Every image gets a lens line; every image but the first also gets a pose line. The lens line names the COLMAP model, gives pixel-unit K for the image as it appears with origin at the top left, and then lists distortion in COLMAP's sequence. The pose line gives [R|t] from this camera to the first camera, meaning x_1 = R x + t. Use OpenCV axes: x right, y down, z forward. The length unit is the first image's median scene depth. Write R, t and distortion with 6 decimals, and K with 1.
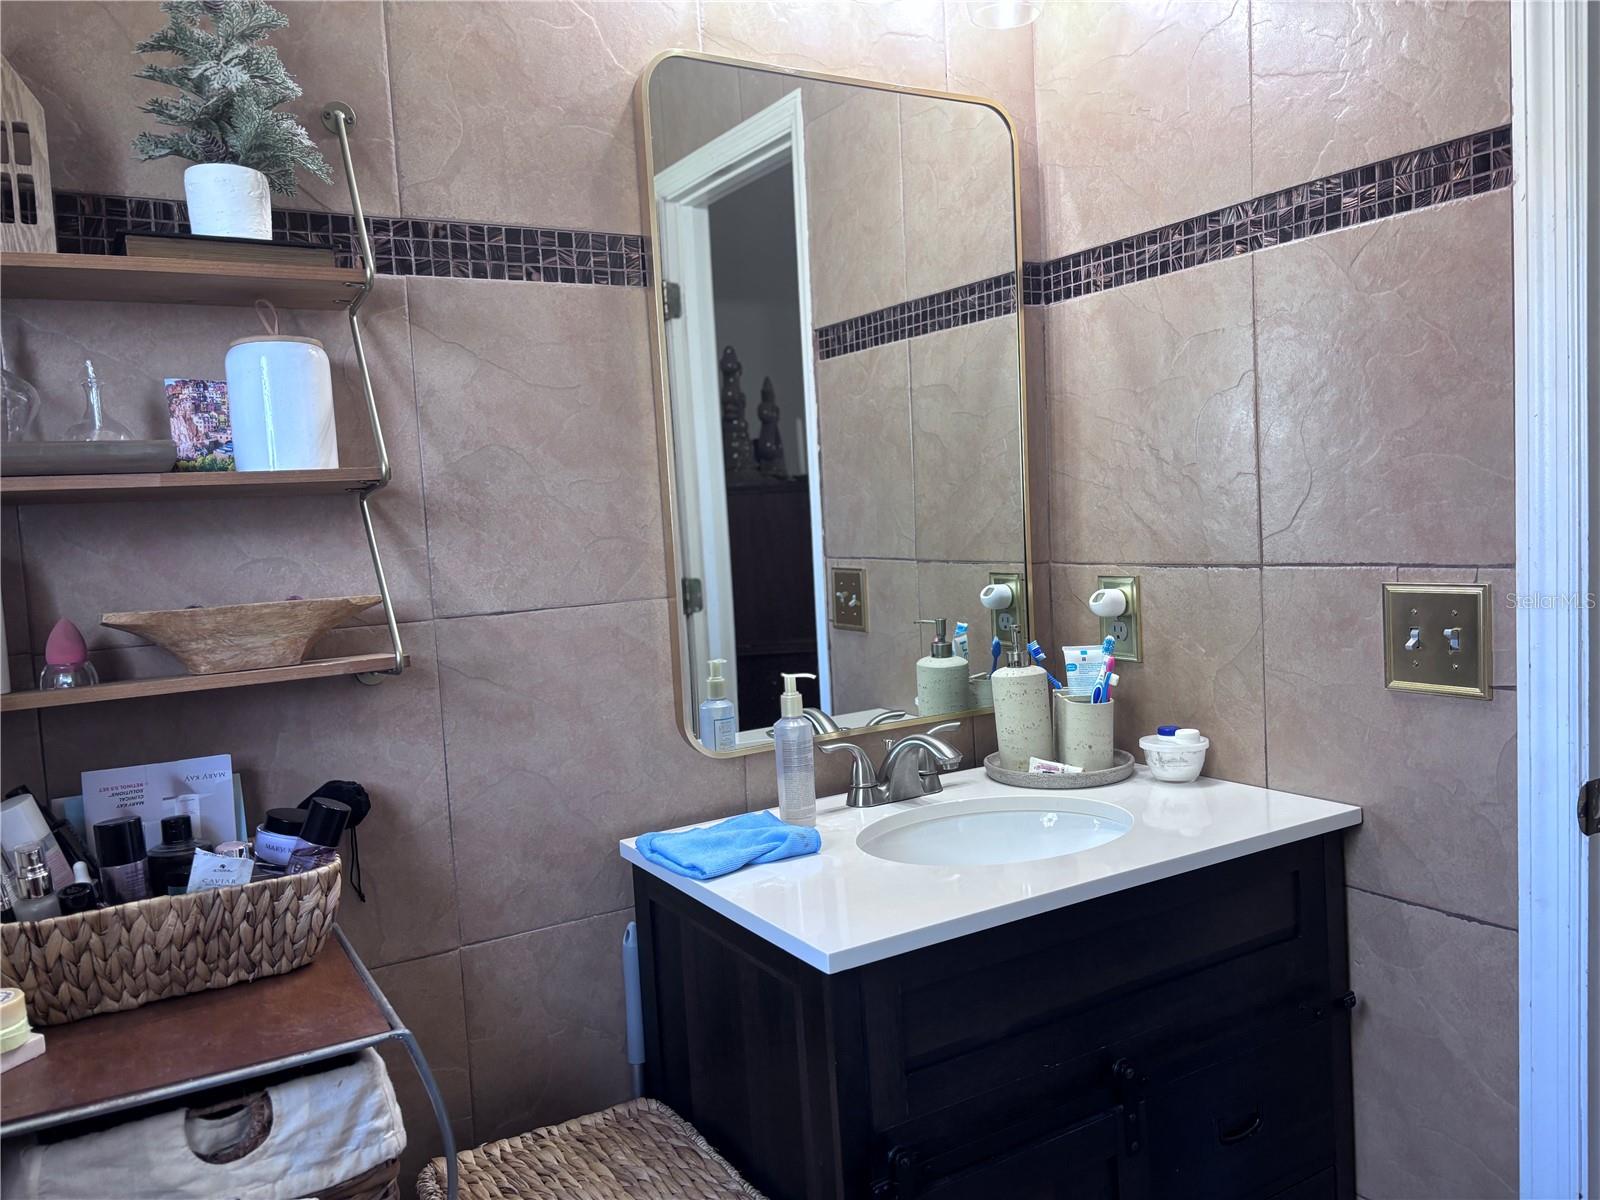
lens RADIAL K [[1206.6, 0, 798.4], [0, 1206.6, 602.1], [0, 0, 1]] dist [0.046328, -0.044663]
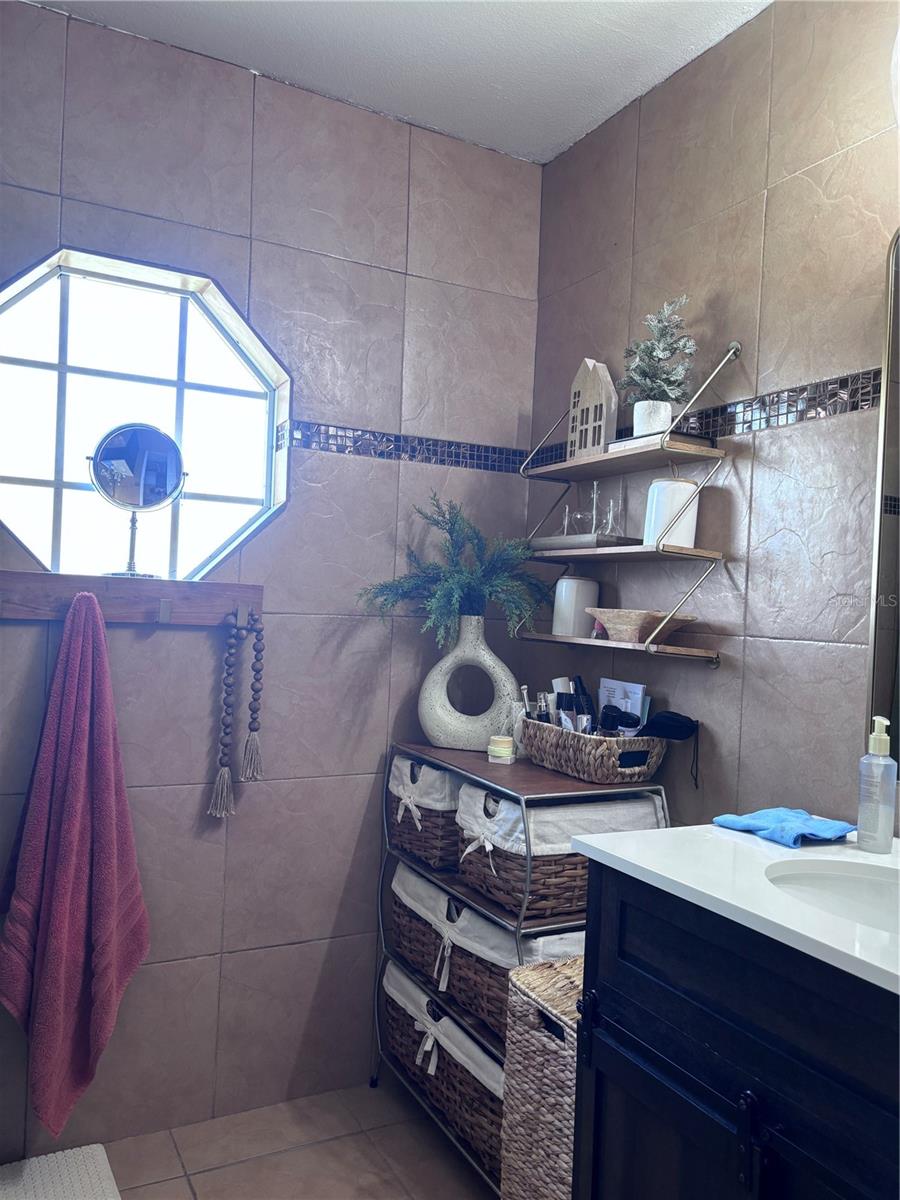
lens RADIAL K [[905.0, 0, 448.1], [0, 905.0, 600.1], [0, 0, 1]] dist [0.046328, -0.044663]
pose [[-0.056924, 0.051411, -0.997054, 0.955107], [-0.111613, 0.992085, 0.057527, -0.061107], [0.992120, 0.114559, -0.050735, 0.660742]]
